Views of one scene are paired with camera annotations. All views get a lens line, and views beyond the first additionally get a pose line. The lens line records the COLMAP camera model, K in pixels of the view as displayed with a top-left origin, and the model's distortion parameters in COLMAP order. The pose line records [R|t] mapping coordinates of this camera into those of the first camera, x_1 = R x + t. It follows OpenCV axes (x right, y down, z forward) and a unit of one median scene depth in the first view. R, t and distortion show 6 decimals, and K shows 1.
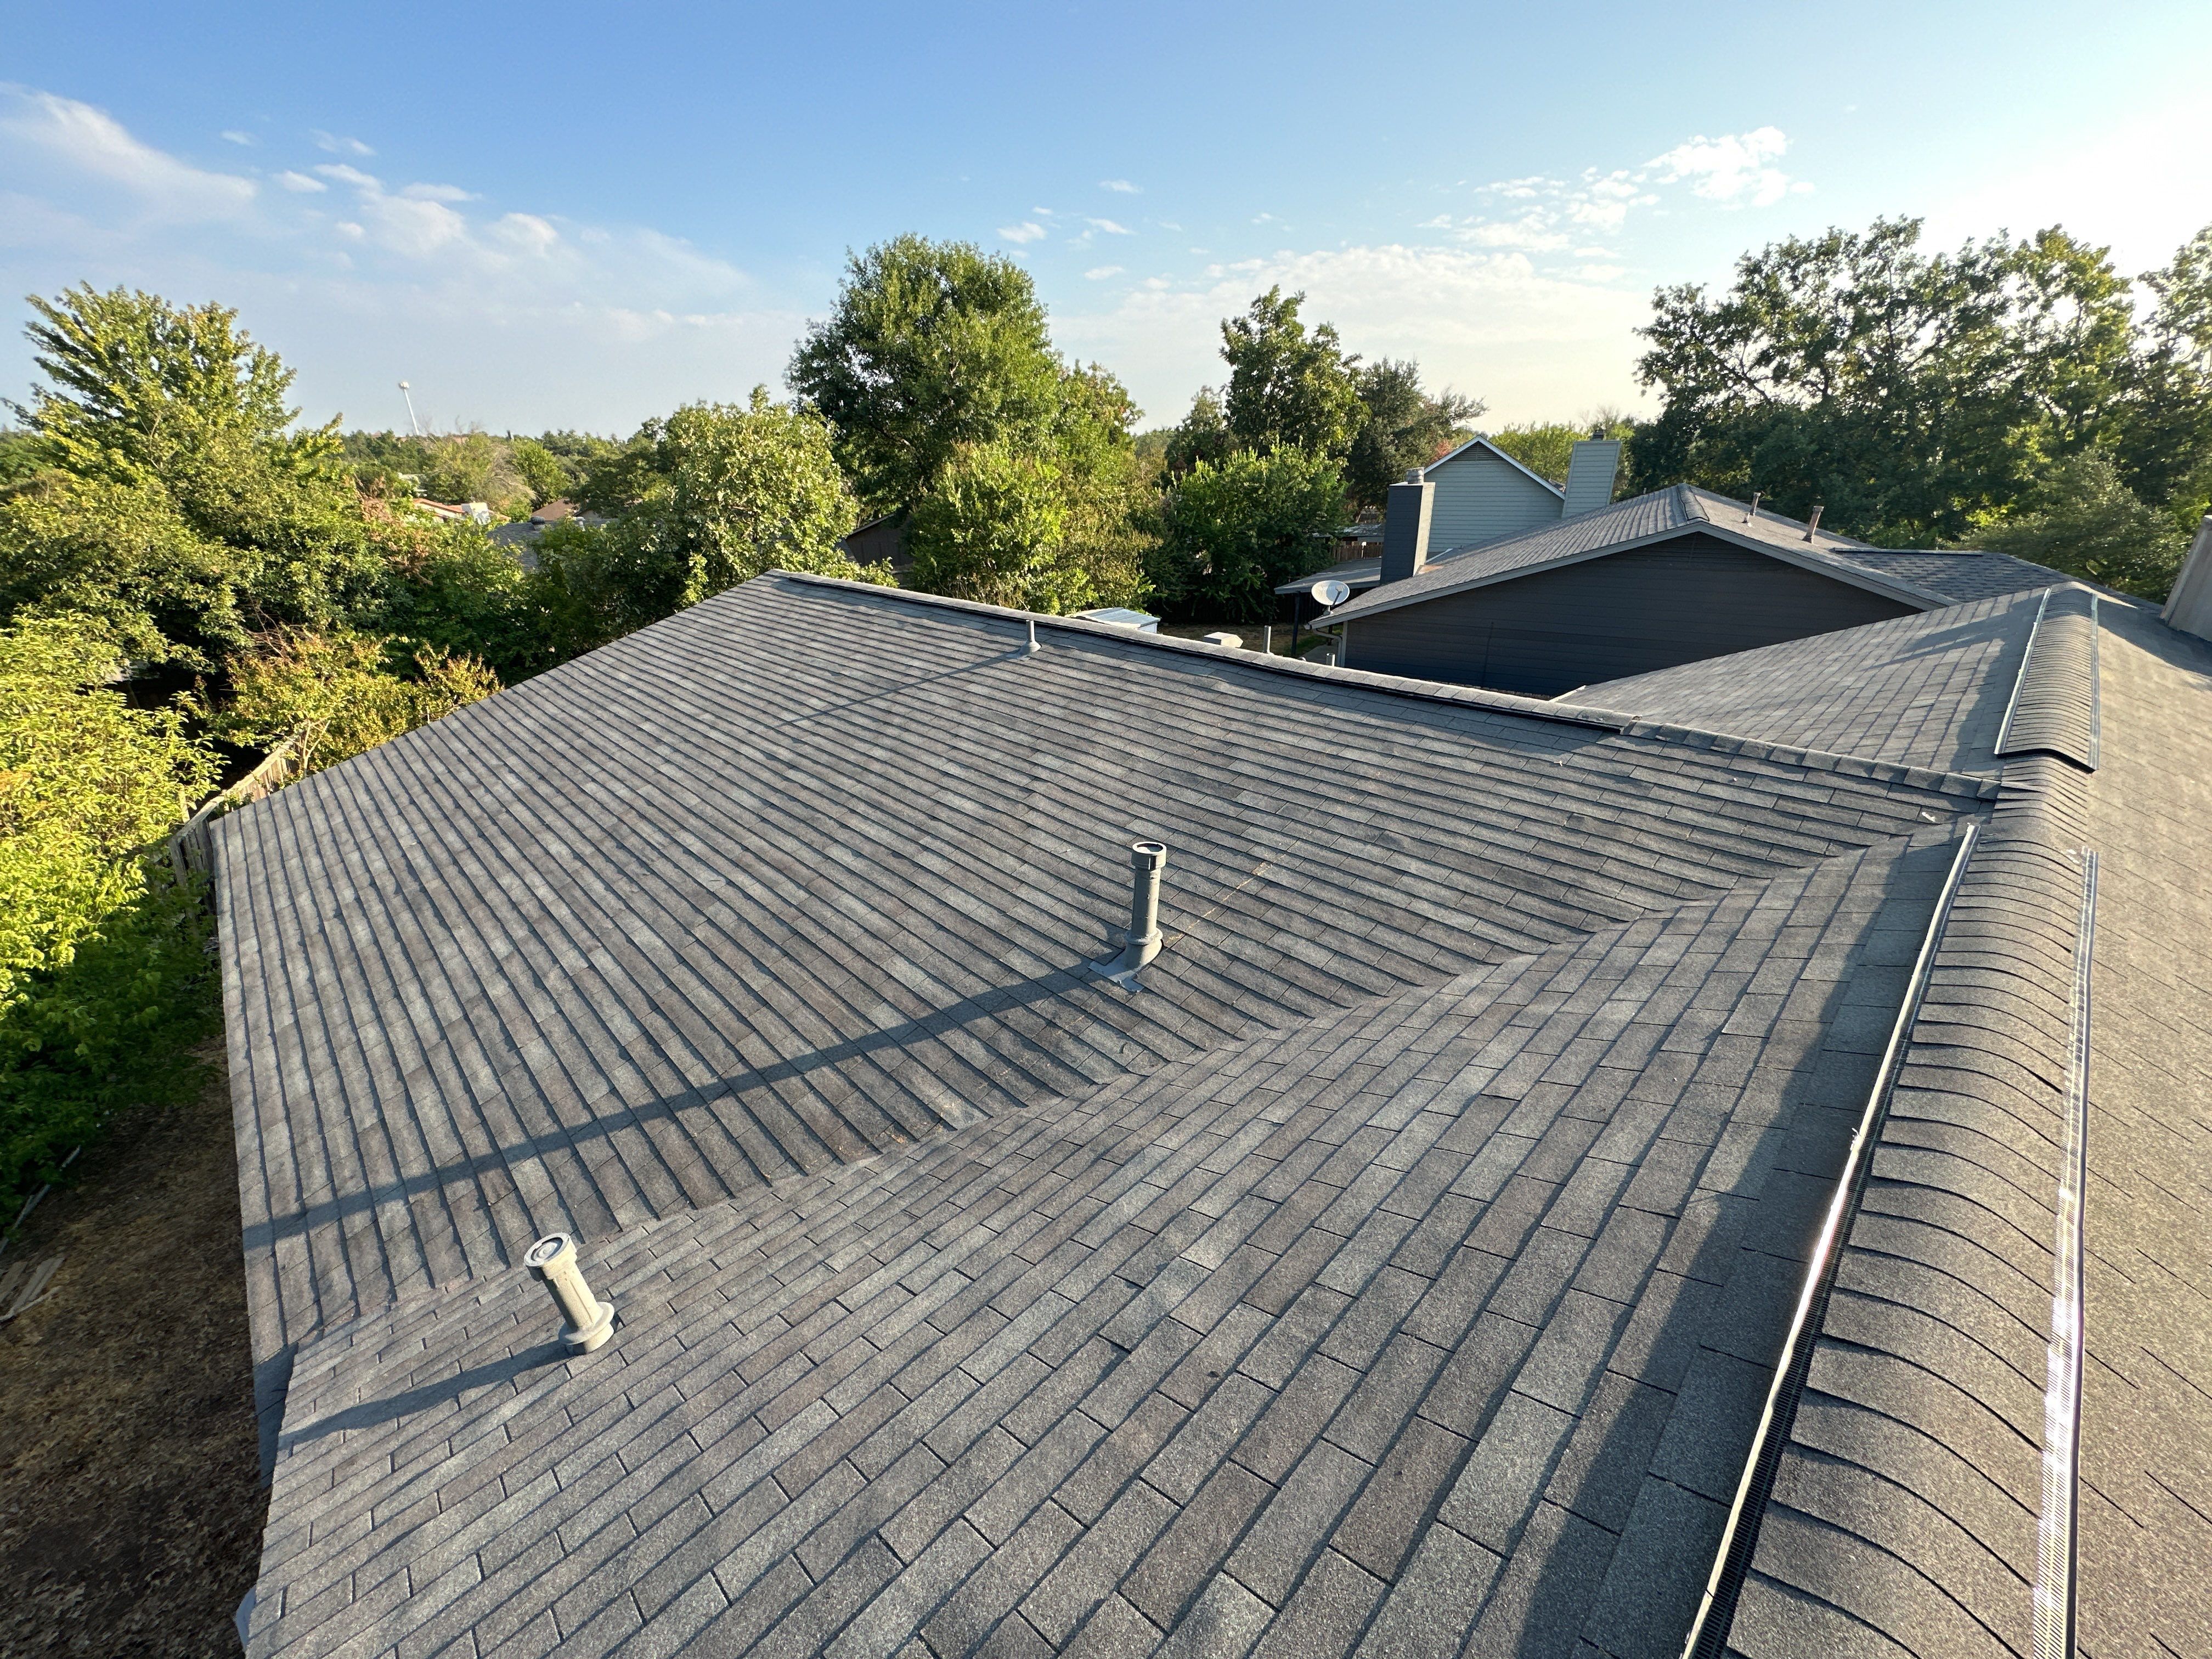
lens RADIAL K [[877.4, 0, 1106.4], [0, 877.4, 834.8], [0, 0, 1]] dist [-0.003930, -0.000482]
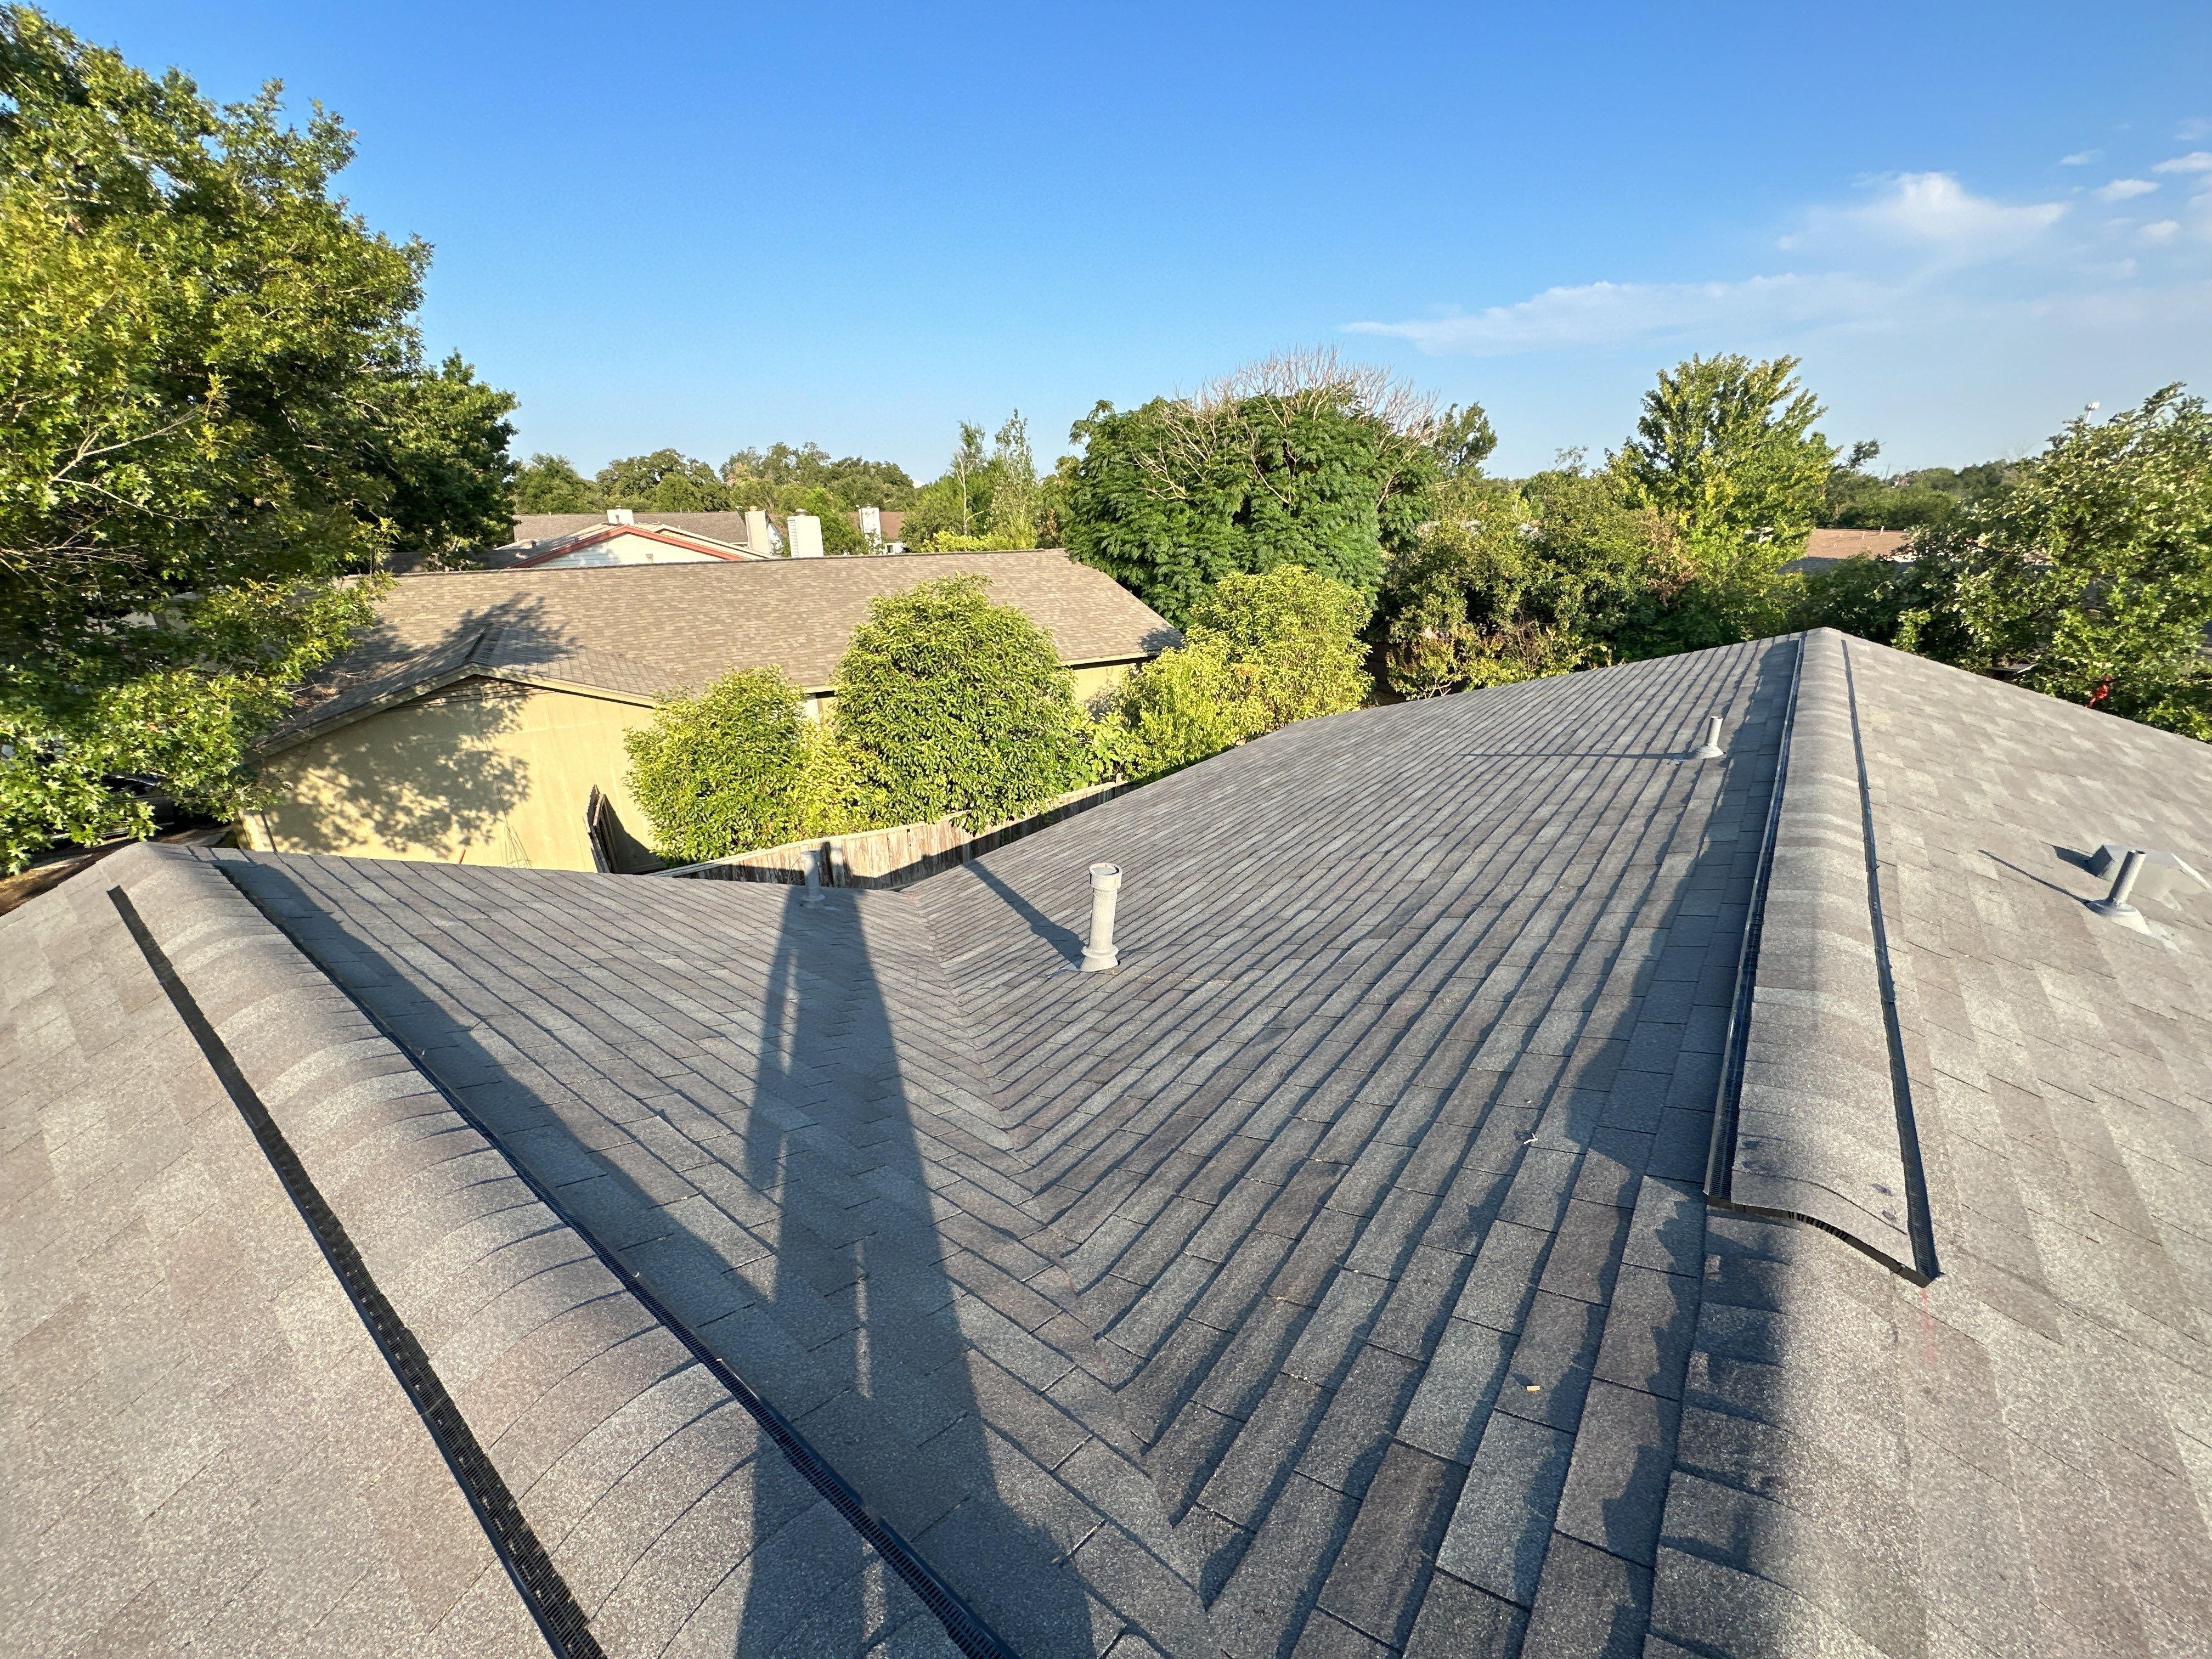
lens RADIAL K [[877.4, 0, 1106.4], [0, 877.4, 834.8], [0, 0, 1]] dist [-0.003930, -0.000482]
pose [[0.142321, 0.354764, -0.924060, 0.141859], [-0.382052, 0.880907, 0.279354, -0.044552], [0.913116, 0.313281, 0.260910, 0.101335]]
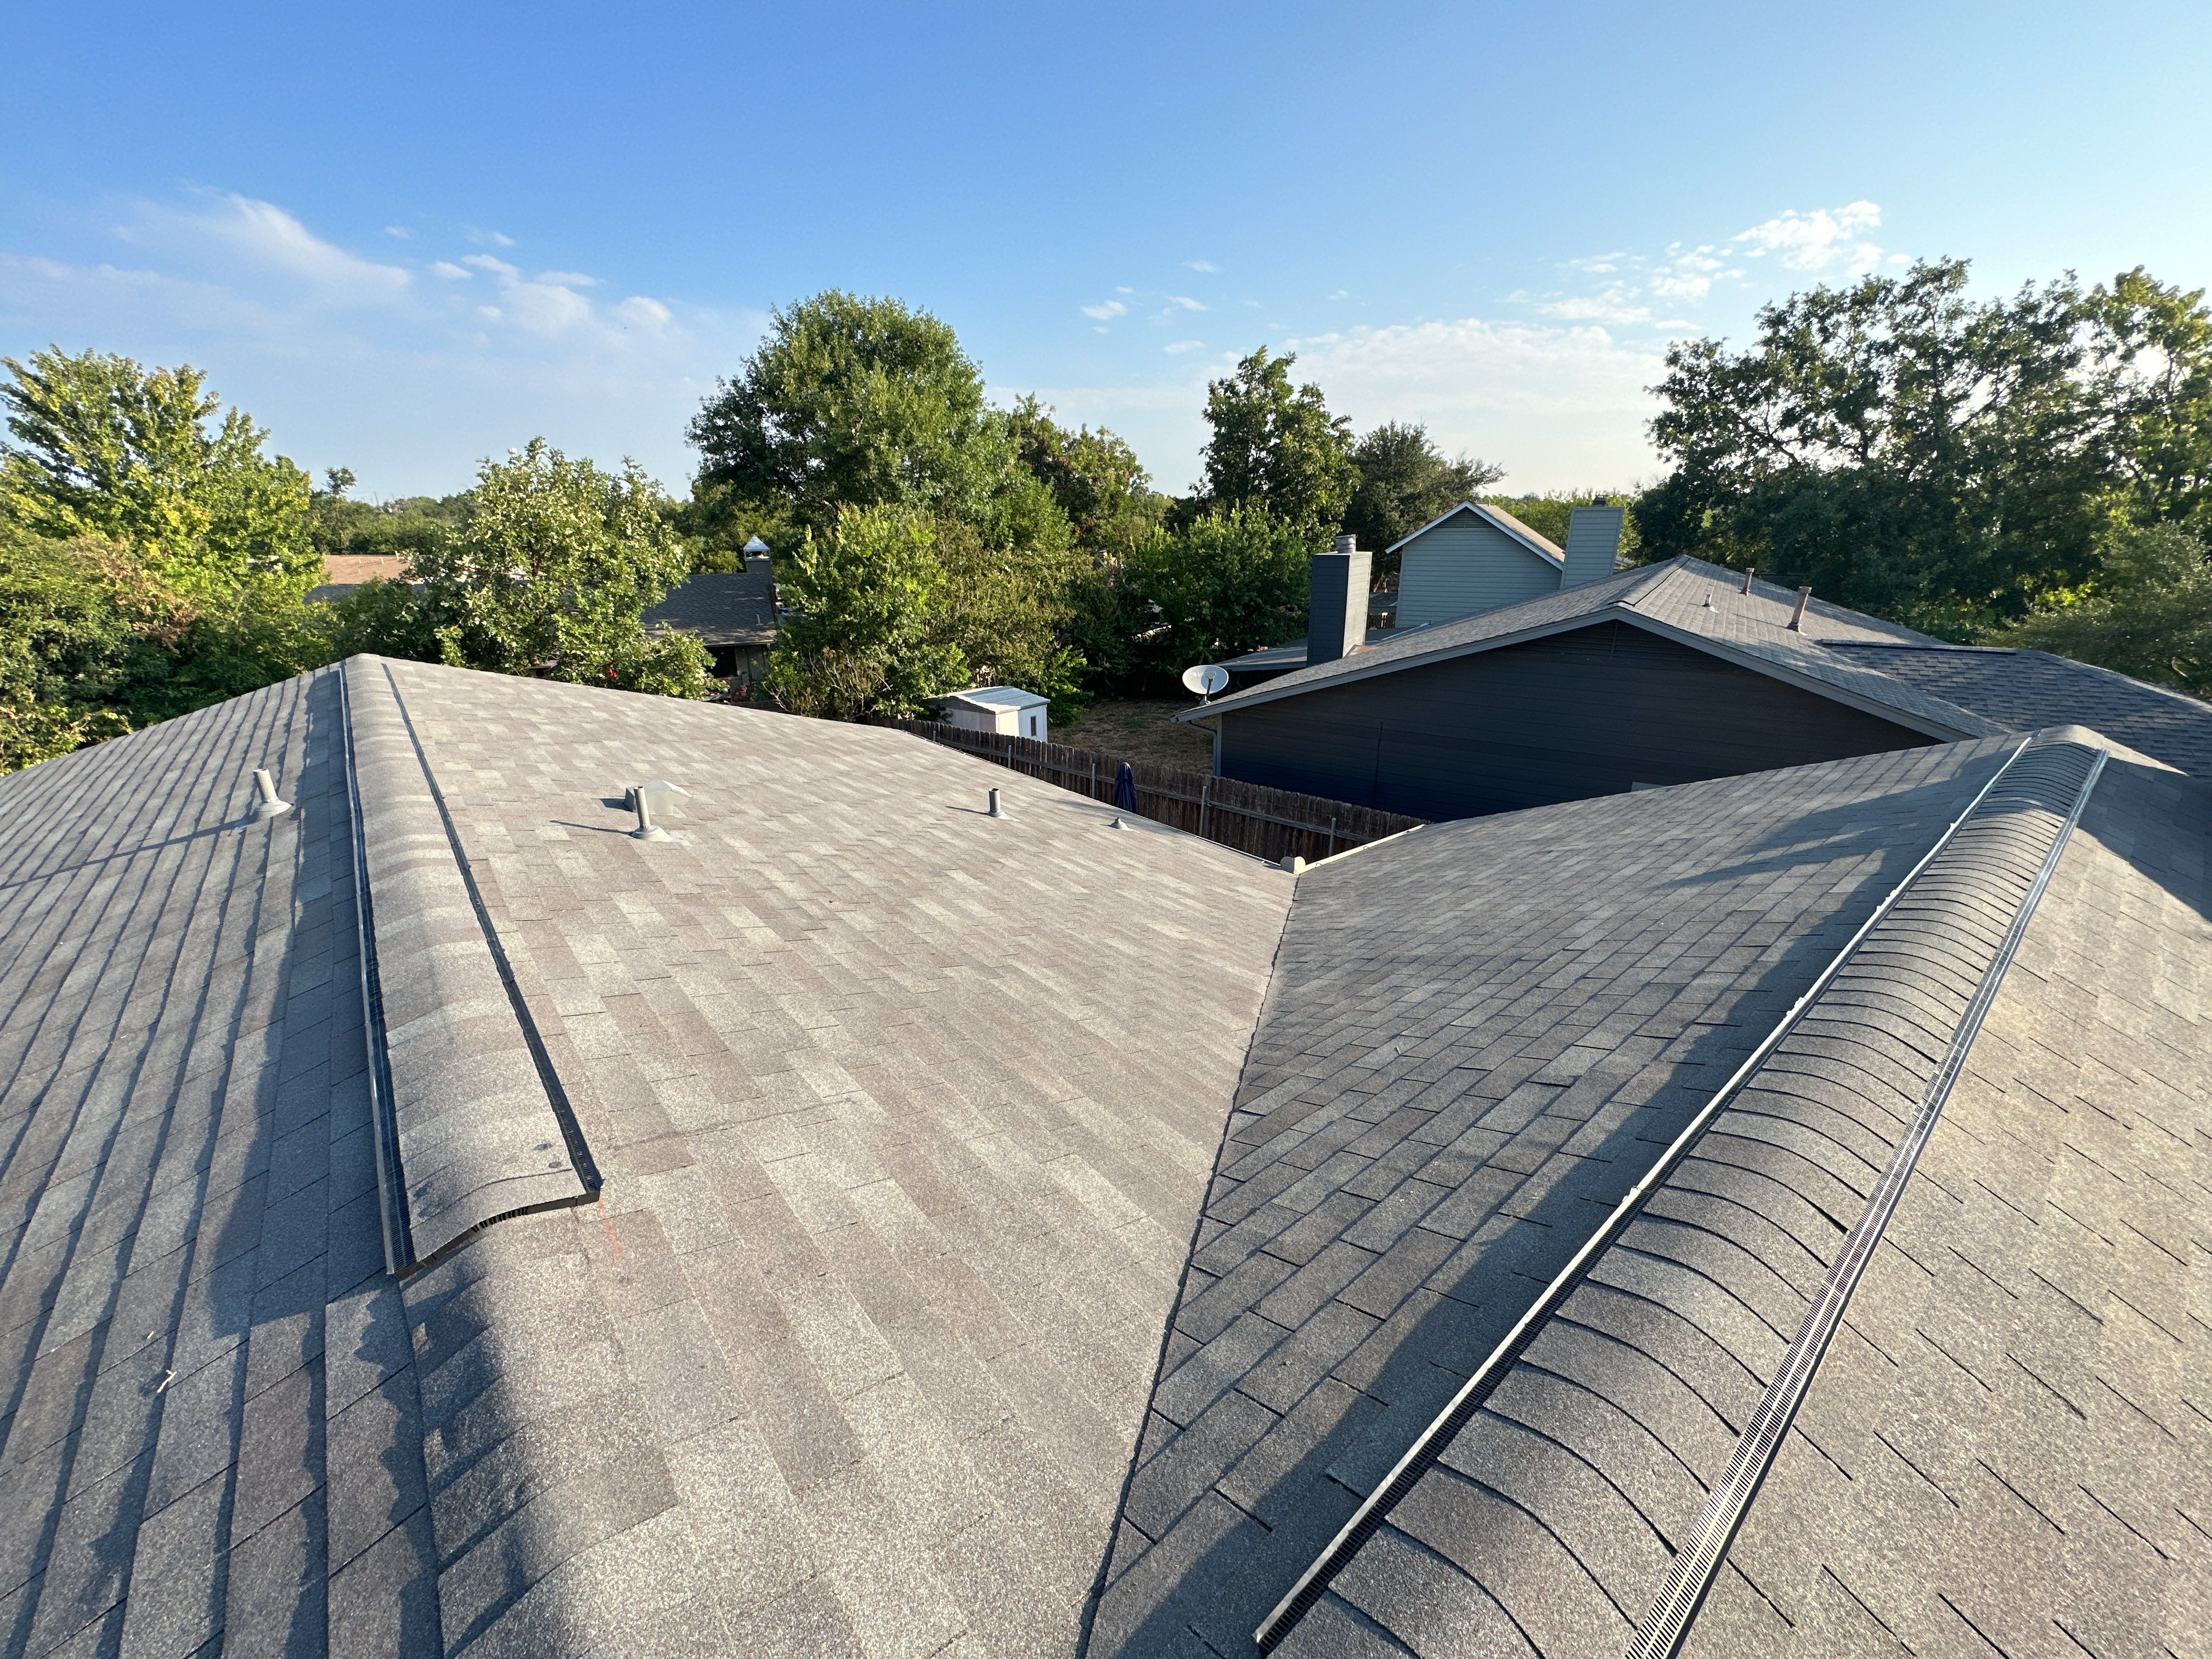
lens RADIAL K [[877.4, 0, 1106.4], [0, 877.4, 834.8], [0, 0, 1]] dist [-0.003930, -0.000482]
pose [[0.997105, 0.032566, -0.068704, 0.149307], [-0.036832, 0.997411, -0.061759, -0.047874], [0.066514, 0.064111, 0.995724, 0.109301]]
